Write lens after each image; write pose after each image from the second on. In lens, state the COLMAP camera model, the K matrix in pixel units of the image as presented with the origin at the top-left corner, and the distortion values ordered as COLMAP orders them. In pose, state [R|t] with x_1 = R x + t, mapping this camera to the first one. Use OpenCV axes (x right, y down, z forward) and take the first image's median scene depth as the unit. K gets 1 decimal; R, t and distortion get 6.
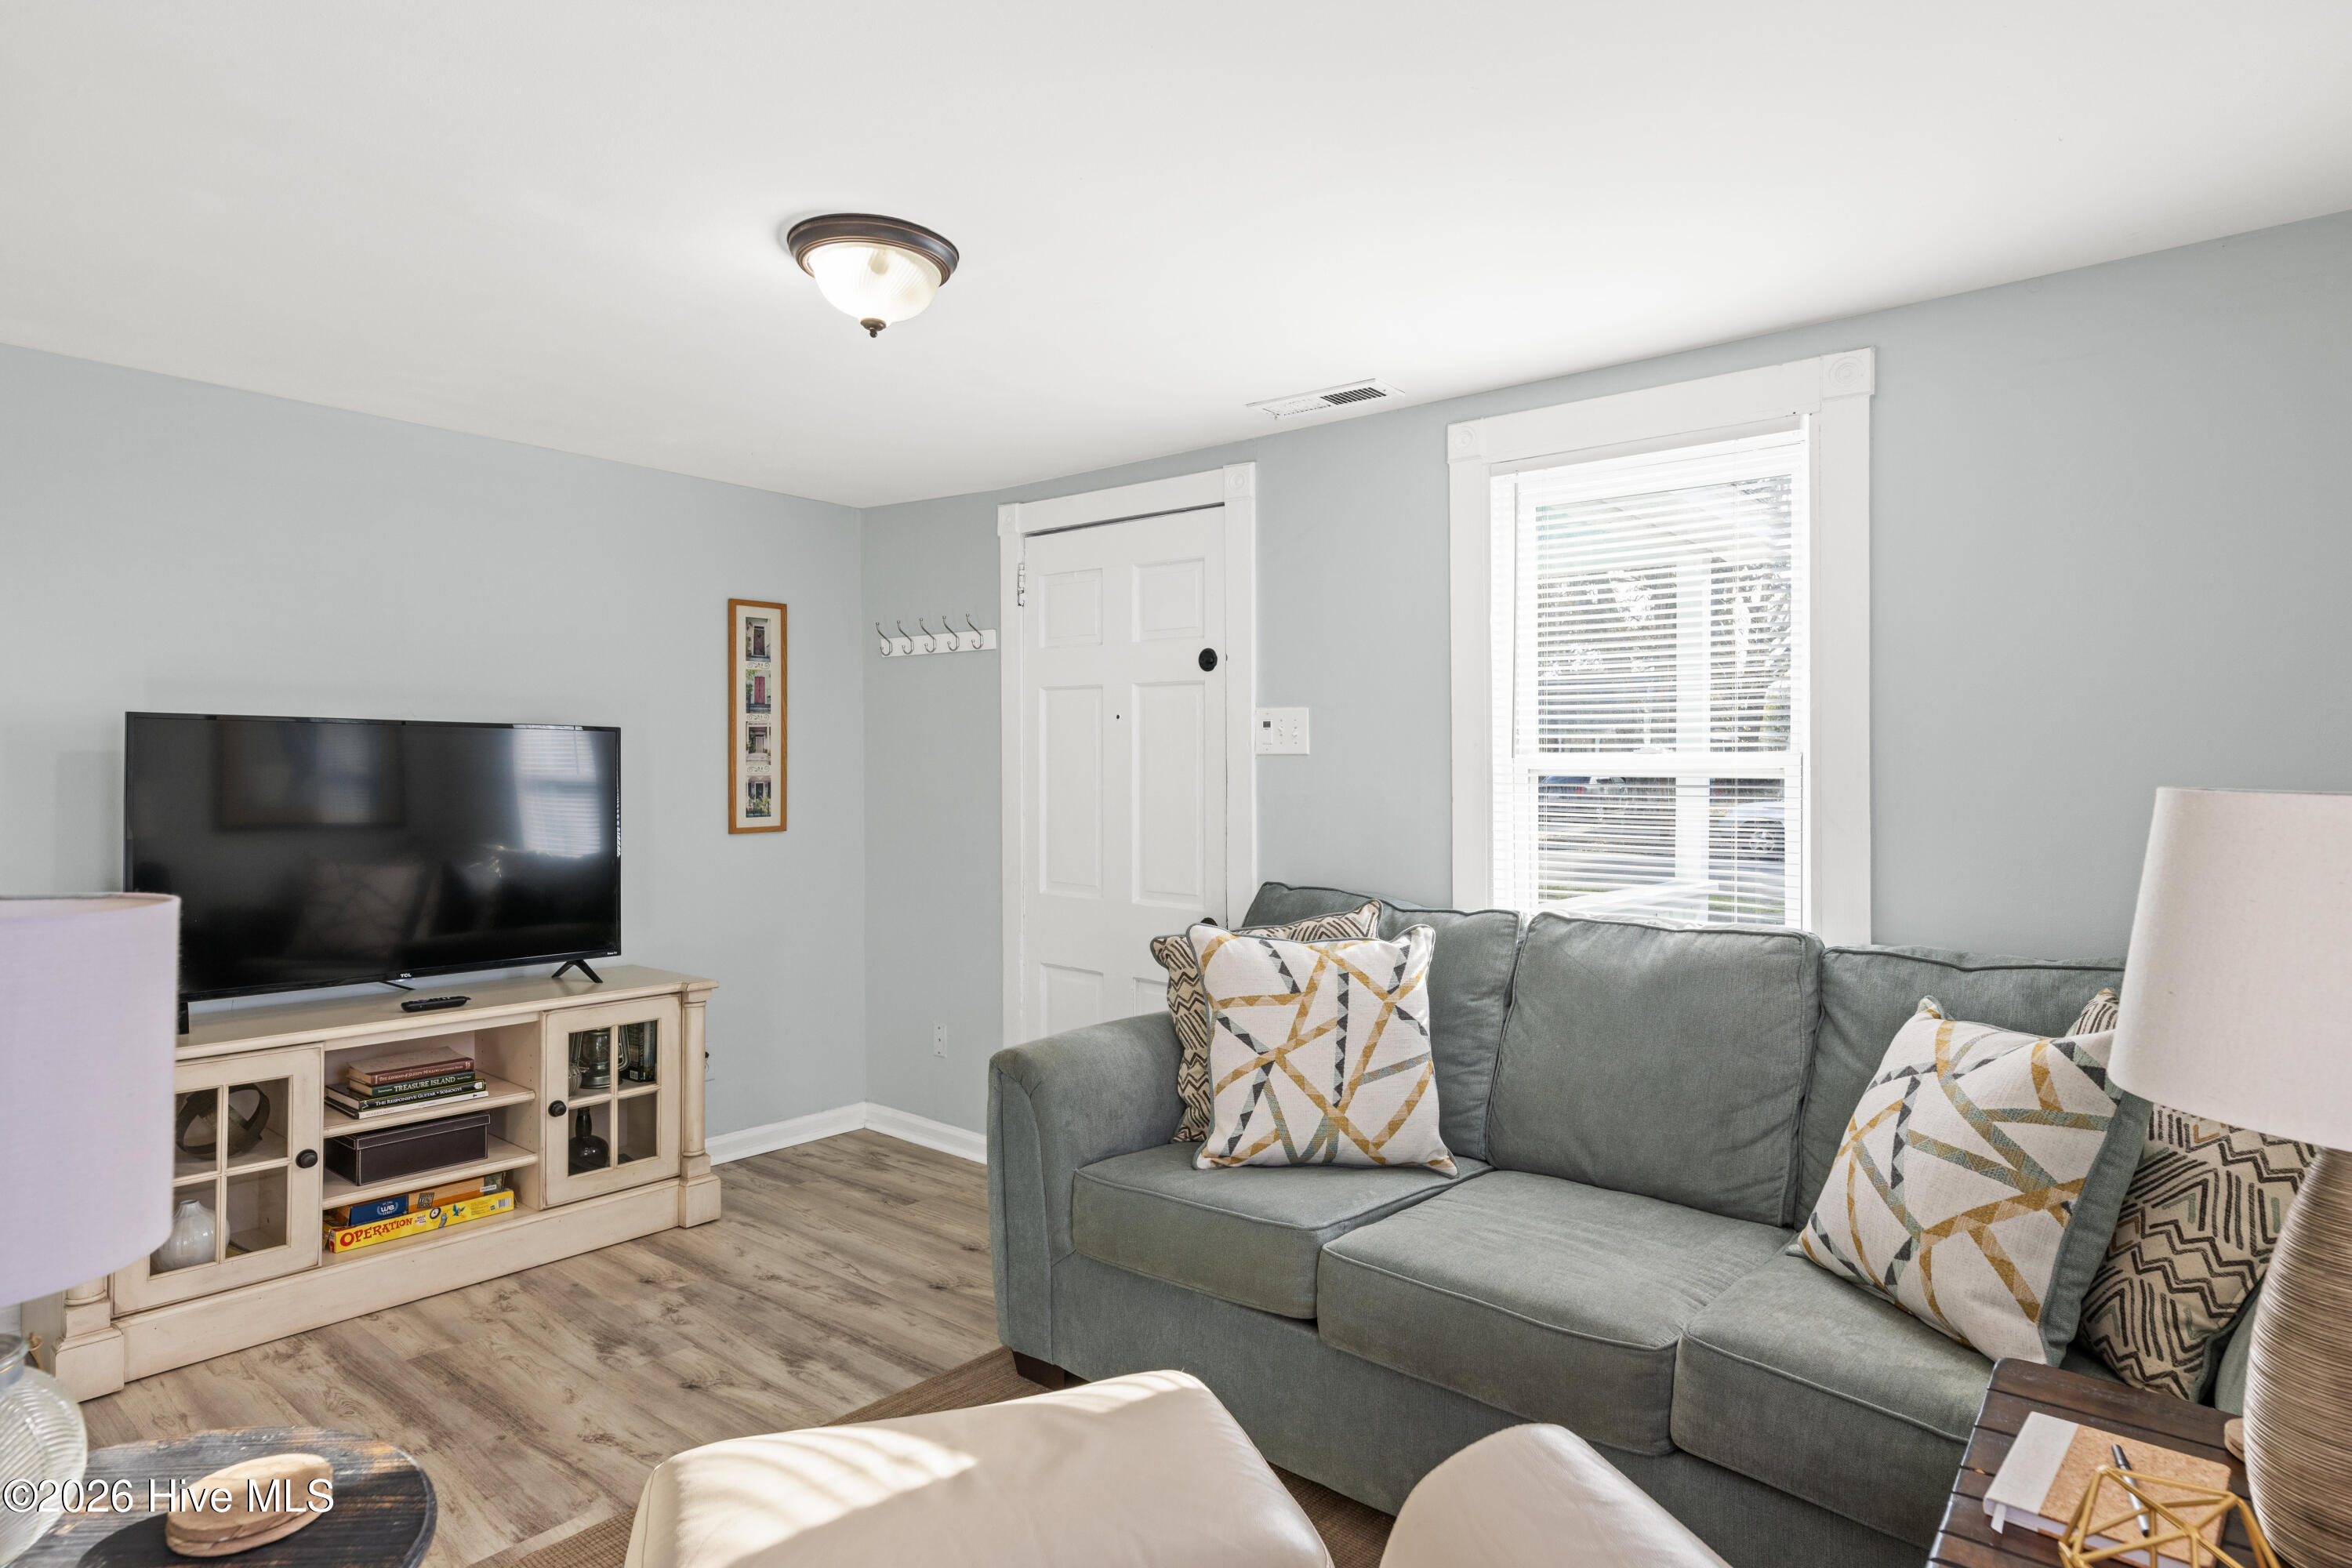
lens RADIAL K [[1303.3, 0, 1170.1], [0, 1303.3, 779.6], [0, 0, 1]] dist [-0.000131, 0.000113]
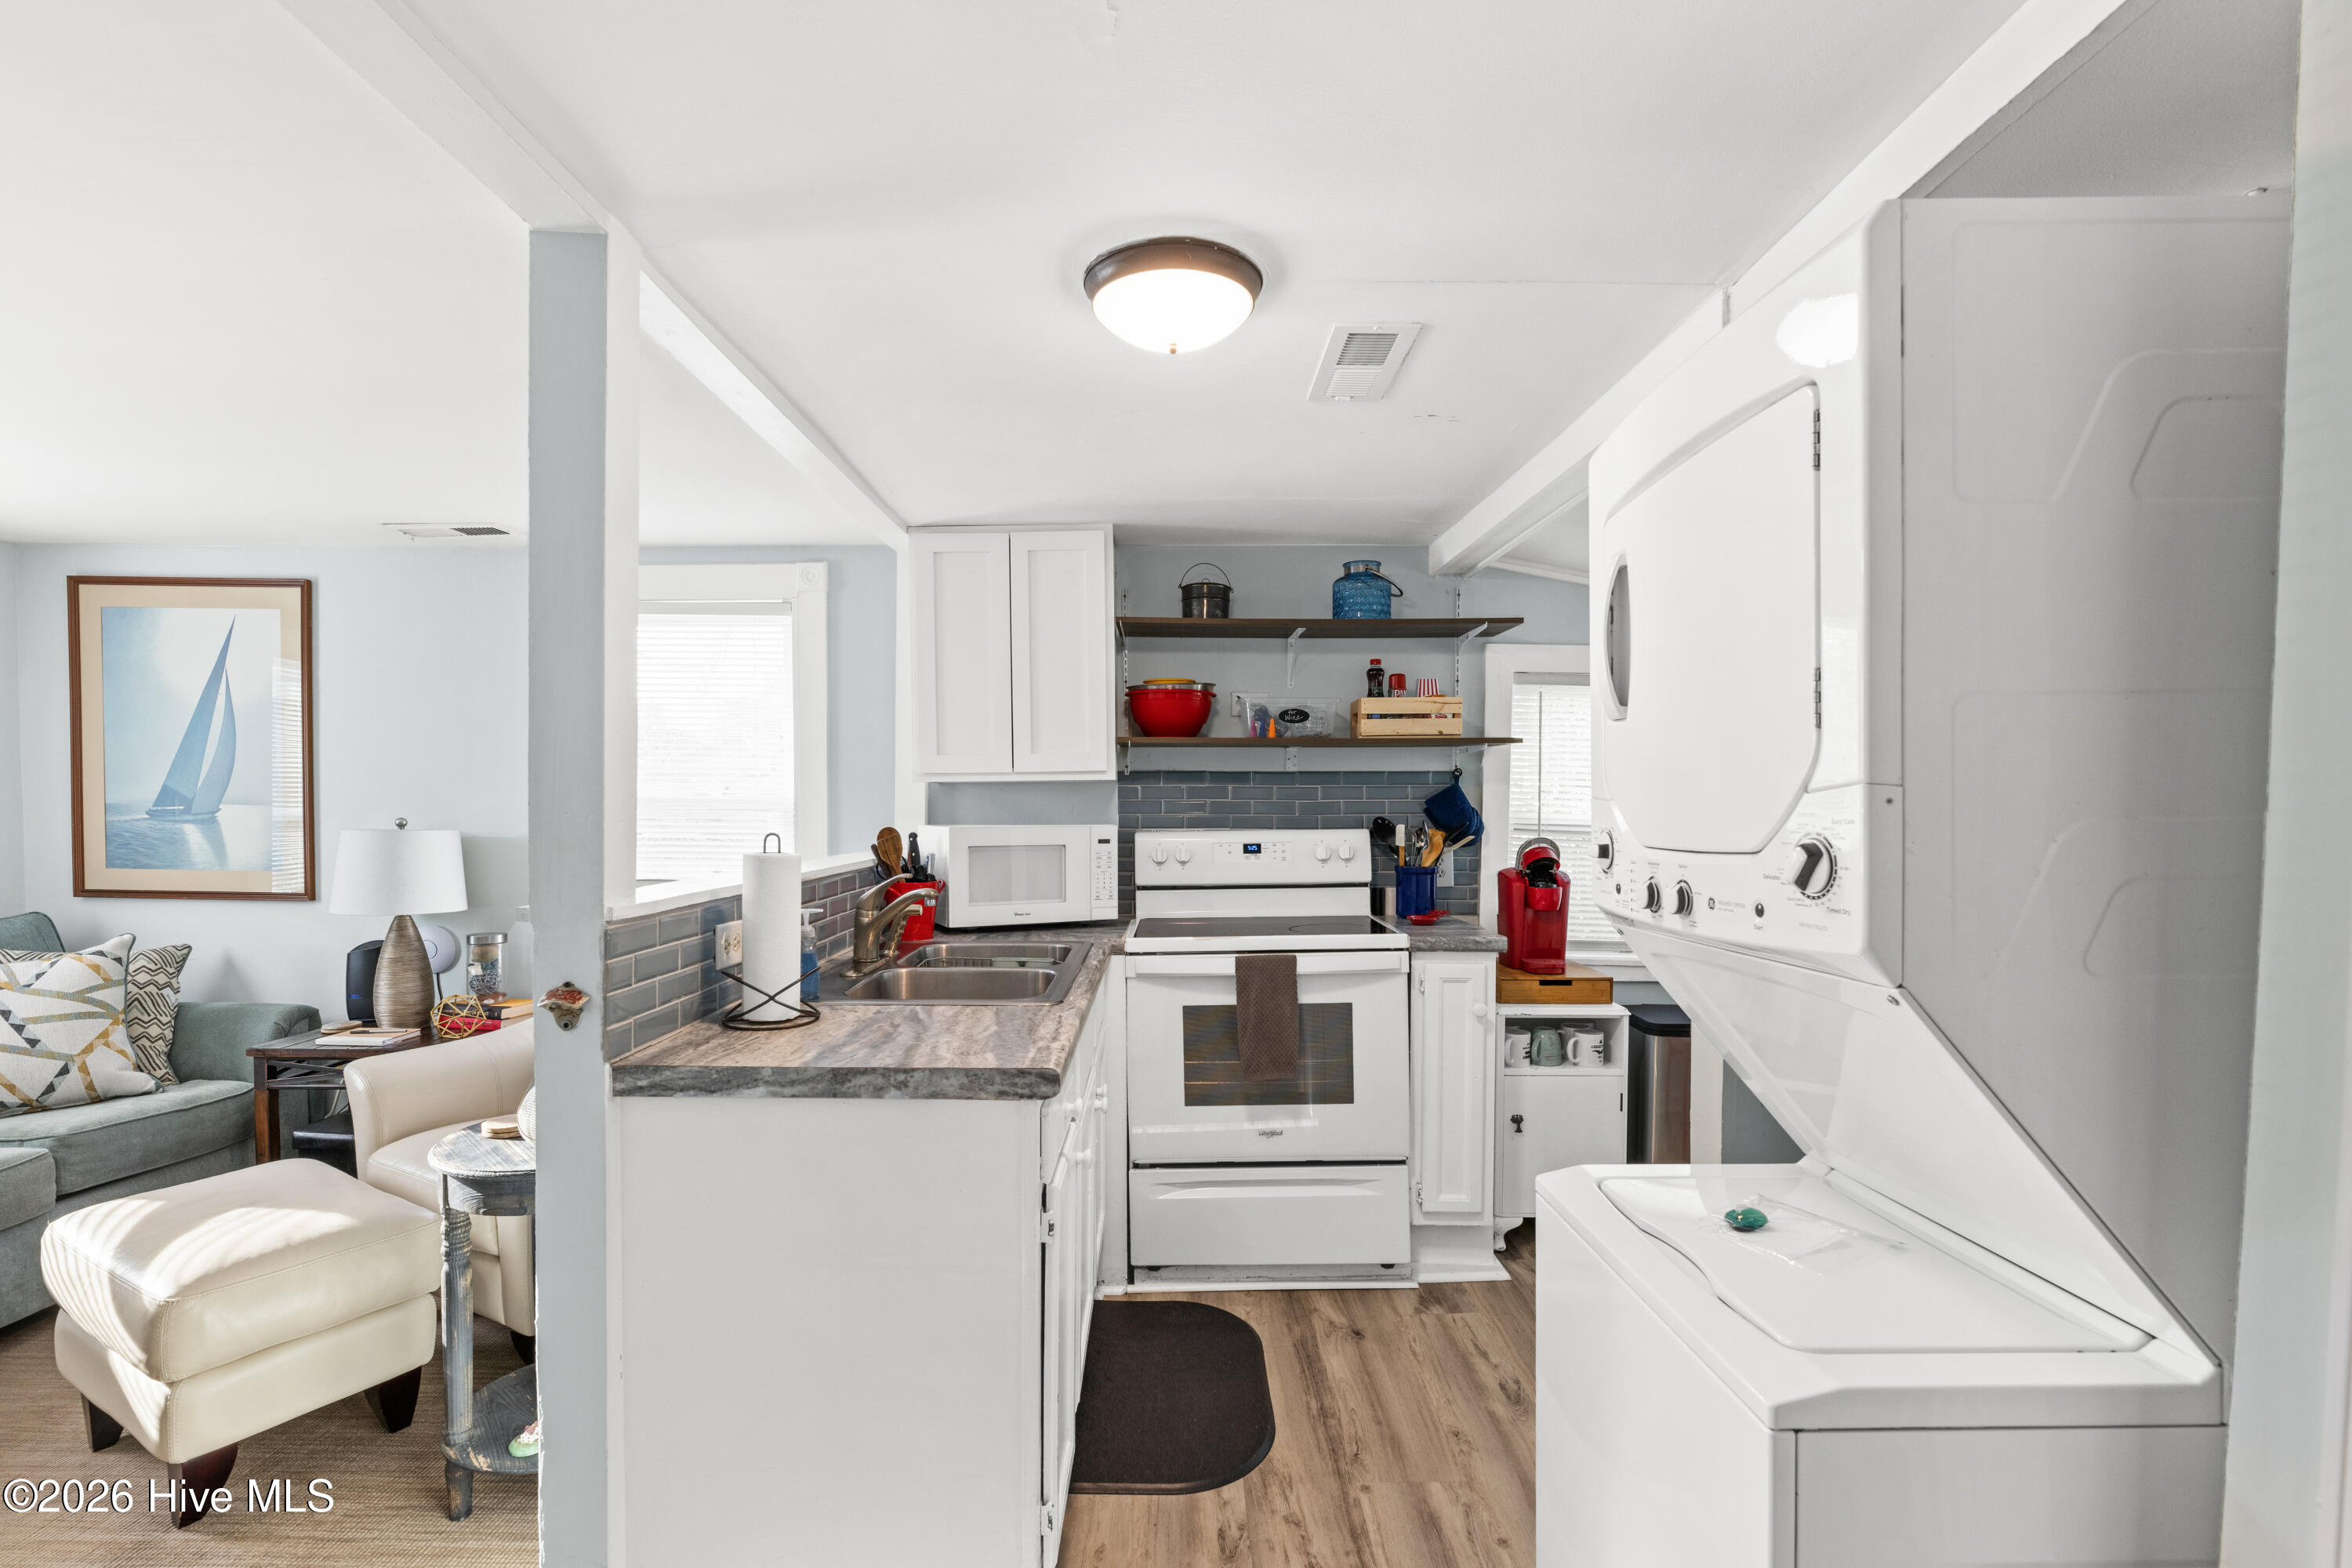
lens RADIAL K [[1034.6, 0, 1184.9], [0, 1034.6, 845.5], [0, 0, 1]] dist [-0.011063, 0.000429]
pose [[-0.654471, -0.042912, 0.754868, -0.881258], [-0.004025, 0.998572, 0.053276, -0.034702], [-0.756076, 0.031829, -0.653709, 0.373550]]
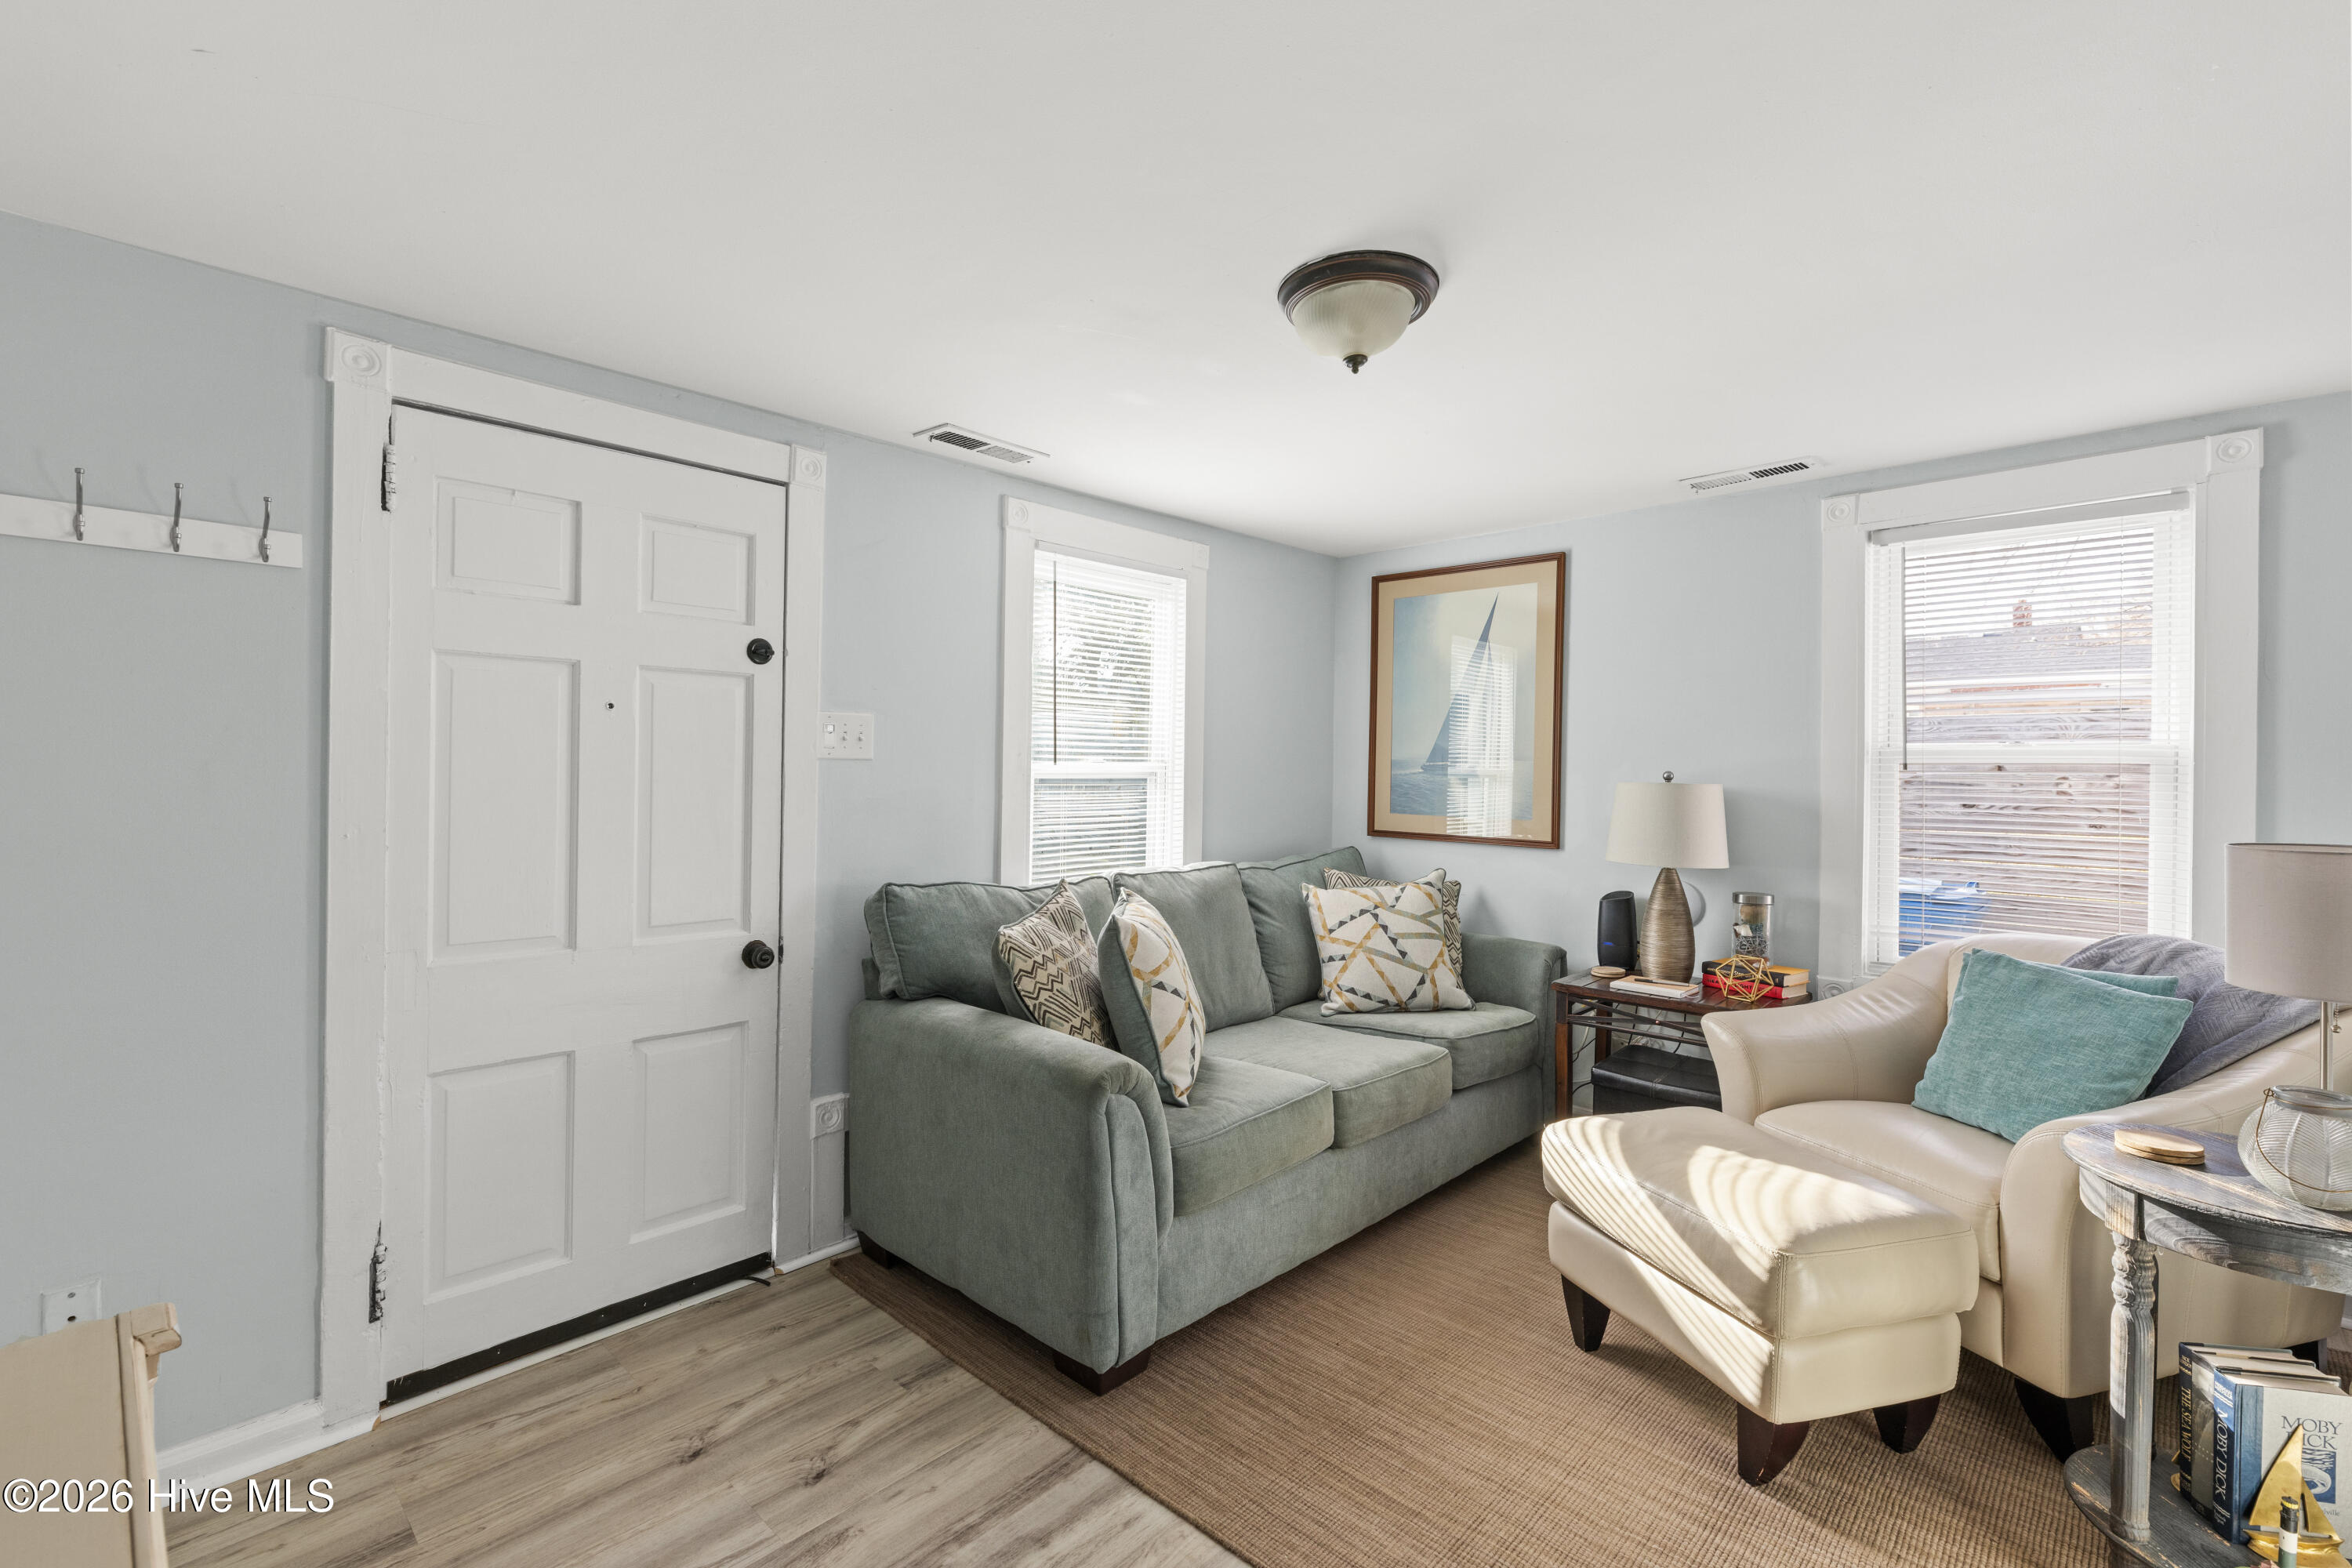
lens RADIAL K [[1040.3, 0, 1176.0], [0, 1040.3, 784.0], [0, 0, 1]] dist [-0.000954, -0.000412]
pose [[0.054767, -0.020896, 0.998281, -0.685862], [0.001499, 0.999782, 0.020845, -0.016219], [-0.998498, 0.000354, 0.054786, 0.697009]]
